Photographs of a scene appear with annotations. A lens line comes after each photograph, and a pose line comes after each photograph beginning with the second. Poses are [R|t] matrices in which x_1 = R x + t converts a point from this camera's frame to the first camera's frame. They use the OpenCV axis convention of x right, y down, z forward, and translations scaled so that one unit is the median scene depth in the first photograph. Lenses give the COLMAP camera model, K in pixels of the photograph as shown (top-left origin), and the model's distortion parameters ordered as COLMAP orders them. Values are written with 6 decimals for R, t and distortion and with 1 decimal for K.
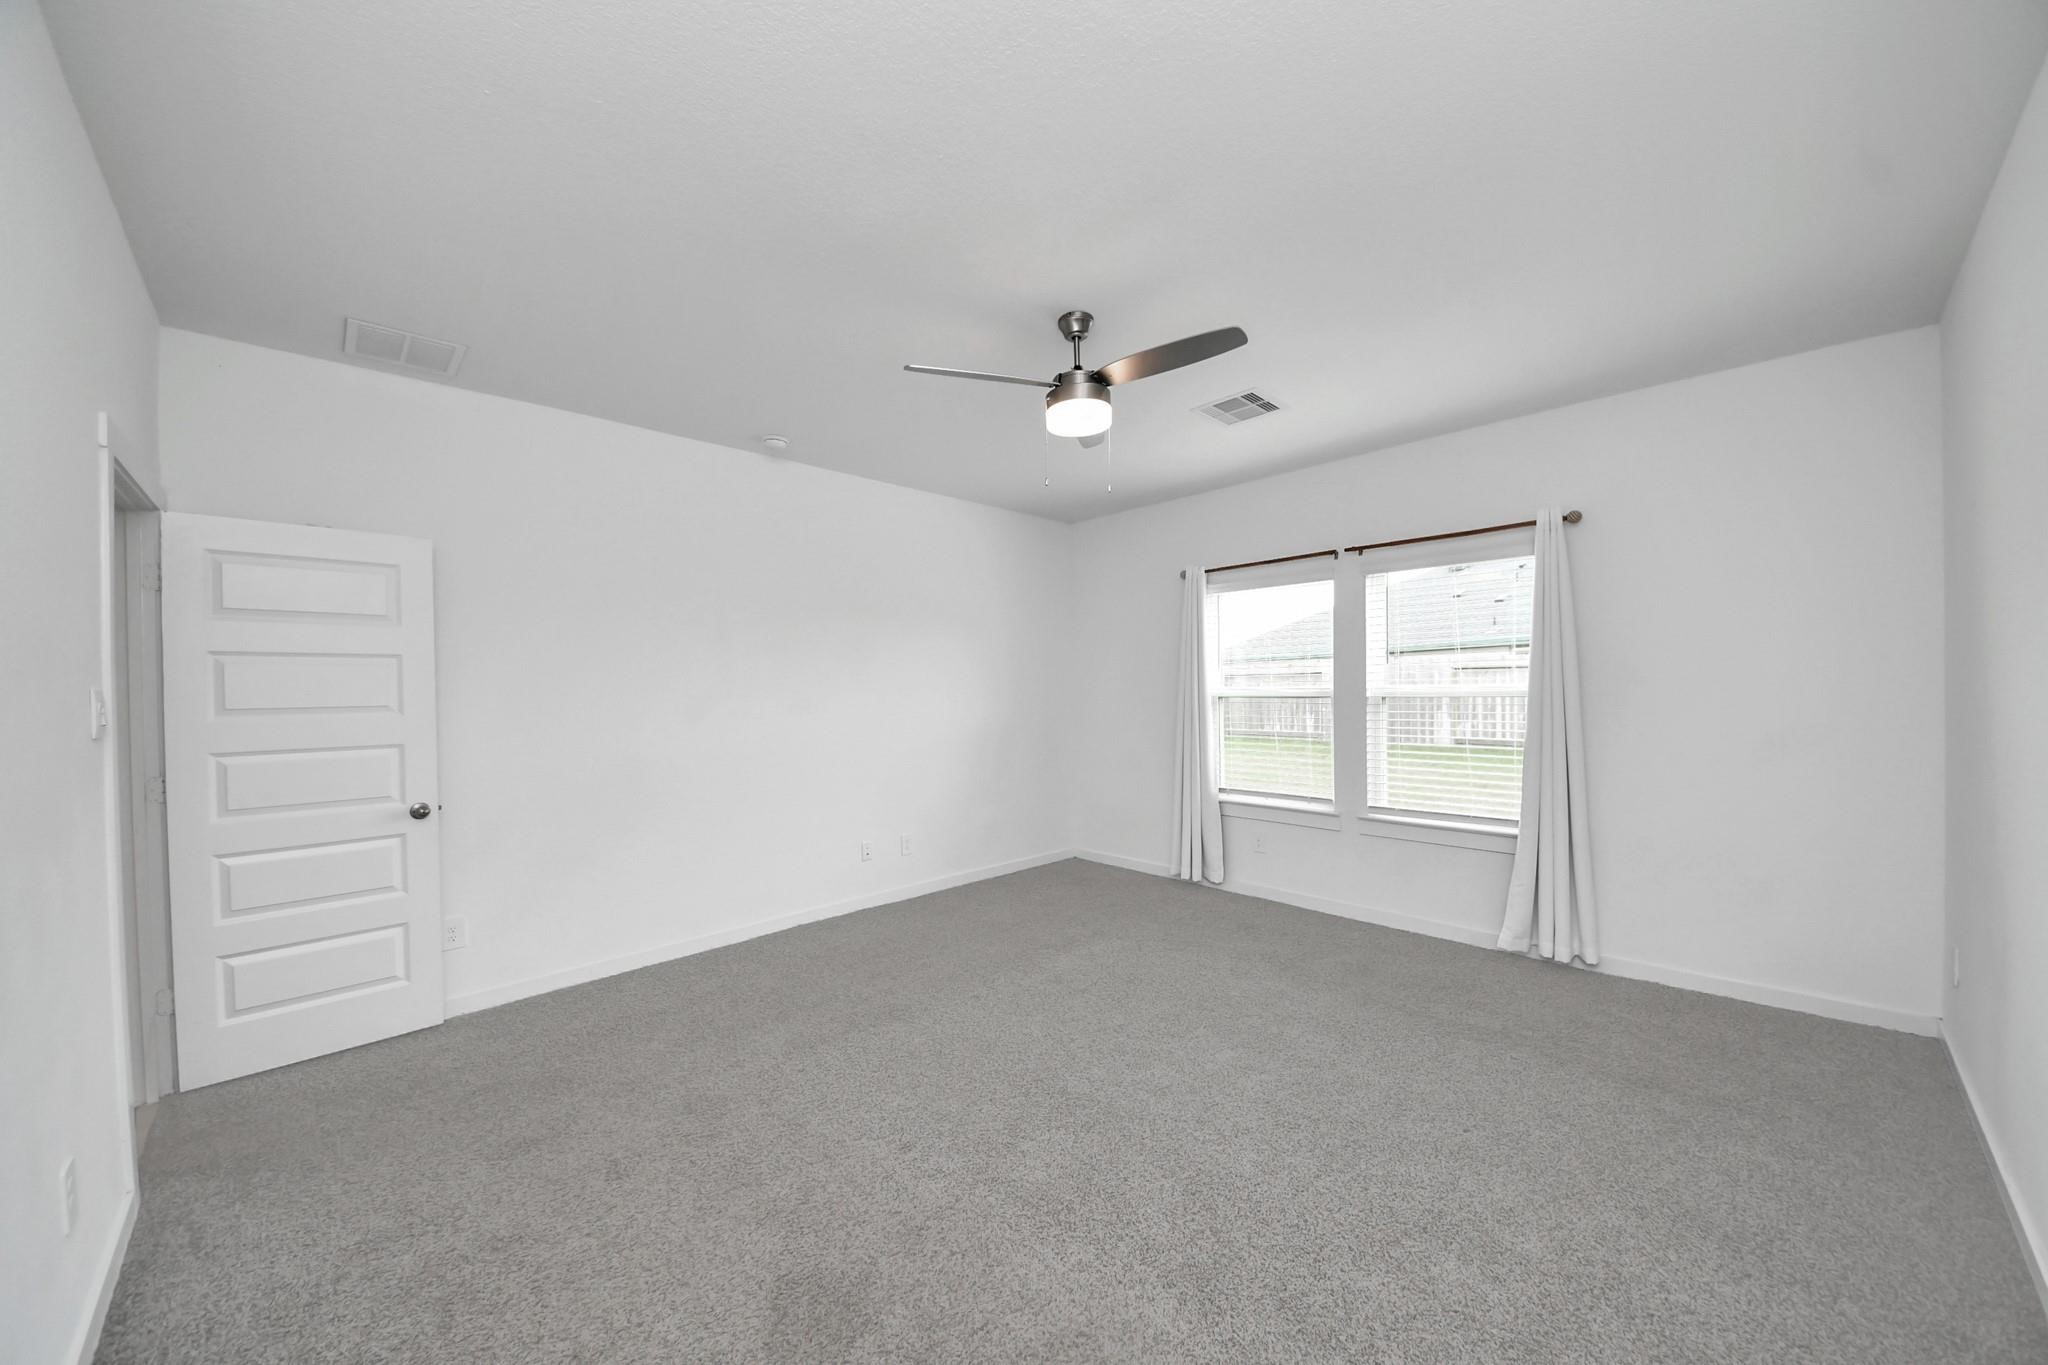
lens RADIAL K [[737.3, 0, 1025.7], [0, 737.3, 692.7], [0, 0, 1]] dist [0.000235, 0.000151]
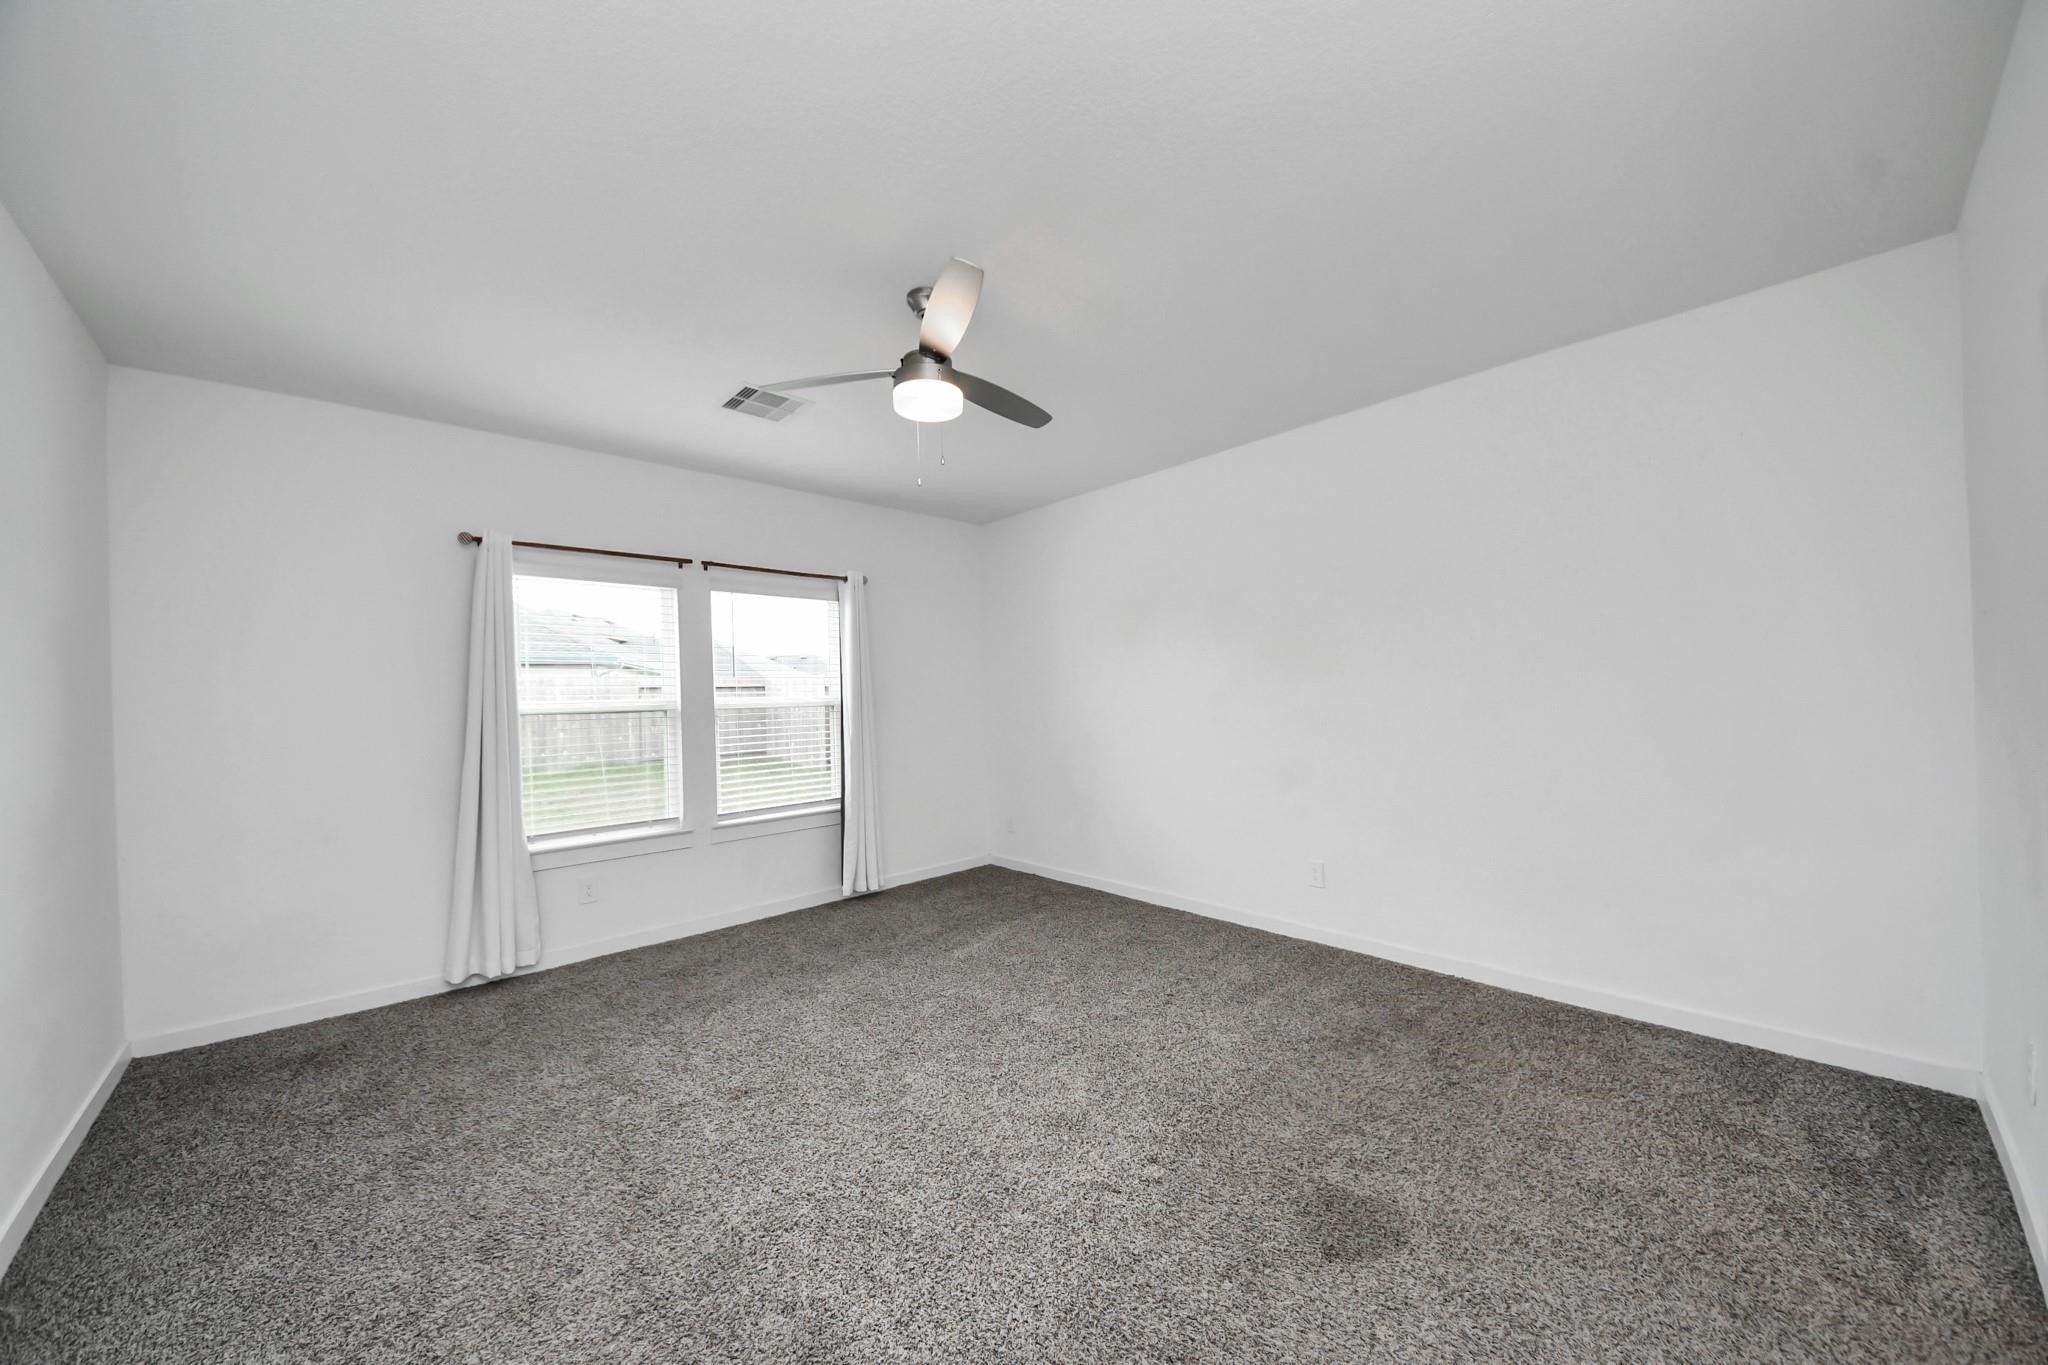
lens RADIAL K [[737.3, 0, 1025.7], [0, 737.3, 692.7], [0, 0, 1]] dist [0.000235, 0.000151]
pose [[-0.024086, 0.010697, 0.999653, -0.586506], [0.020267, 0.999742, -0.010209, 0.001660], [-0.999504, 0.020014, -0.024296, 0.599148]]
